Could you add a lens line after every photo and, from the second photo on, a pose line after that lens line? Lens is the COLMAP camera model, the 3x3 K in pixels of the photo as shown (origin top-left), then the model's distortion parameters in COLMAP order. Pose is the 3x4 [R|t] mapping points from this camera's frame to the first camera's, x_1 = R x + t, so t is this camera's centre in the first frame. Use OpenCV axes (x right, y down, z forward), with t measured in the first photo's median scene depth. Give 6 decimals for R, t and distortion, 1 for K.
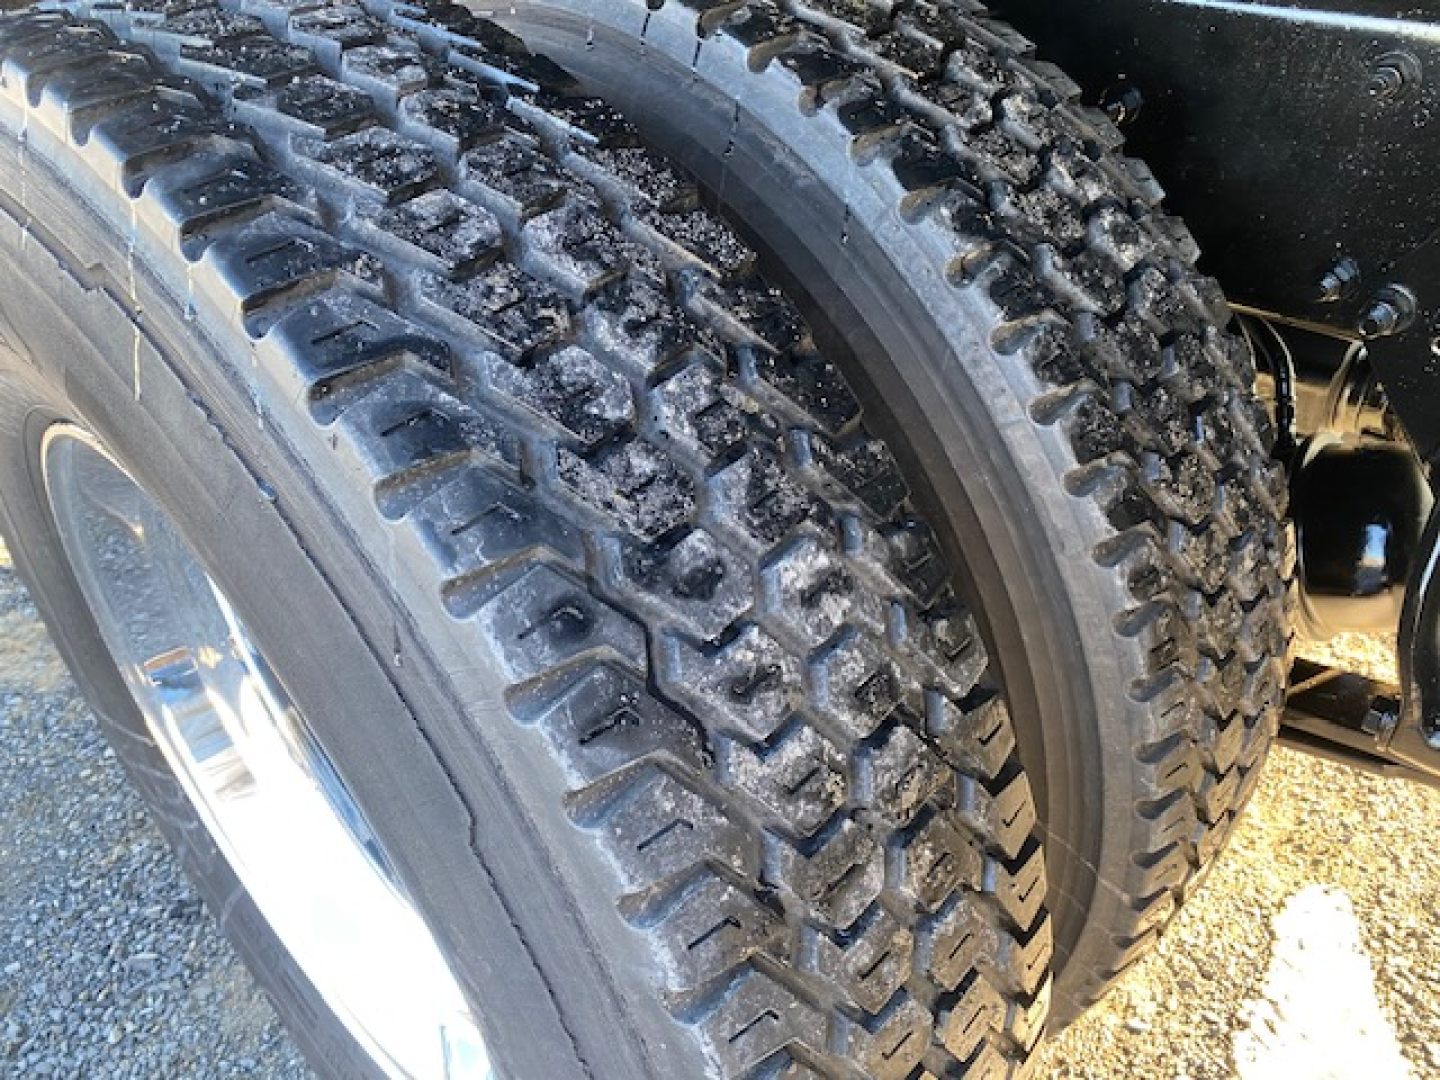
lens RADIAL K [[1098.0, 0, 720.0], [0, 1098.0, 540.0], [0, 0, 1]] dist [0.009713, -0.024806]
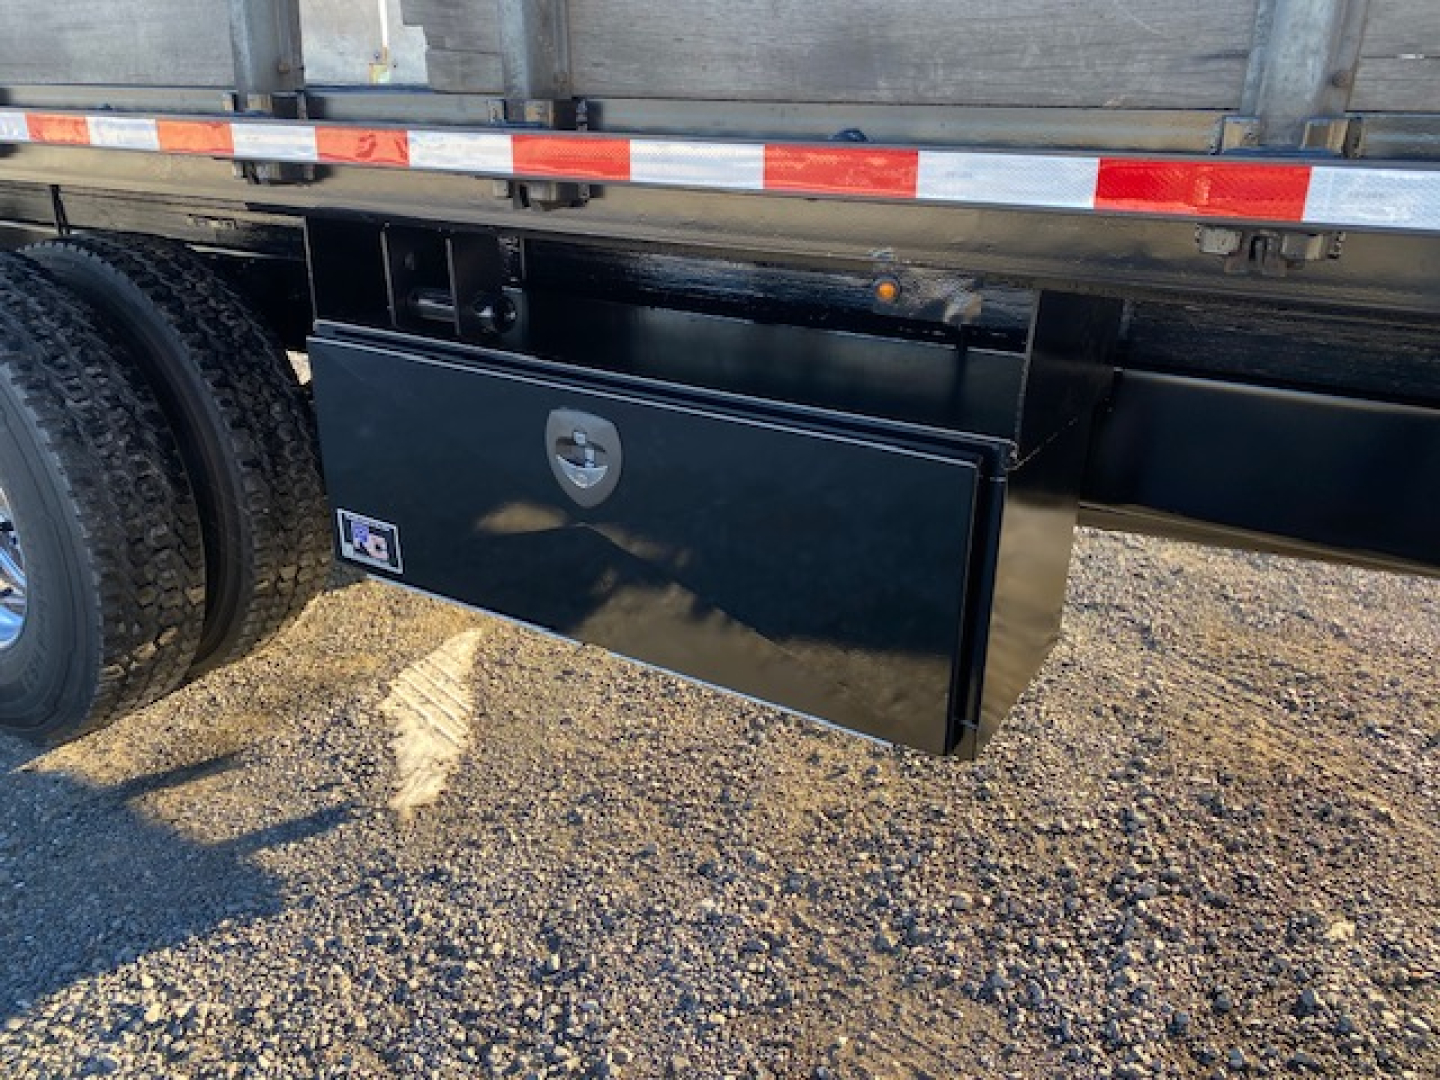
lens RADIAL K [[1098.0, 0, 720.0], [0, 1098.0, 540.0], [0, 0, 1]] dist [0.009713, -0.024806]
pose [[0.971778, -0.042868, 0.231968, 1.437403], [0.098019, 0.967818, -0.231777, 1.912442], [-0.214567, 0.247973, 0.944707, -3.447342]]
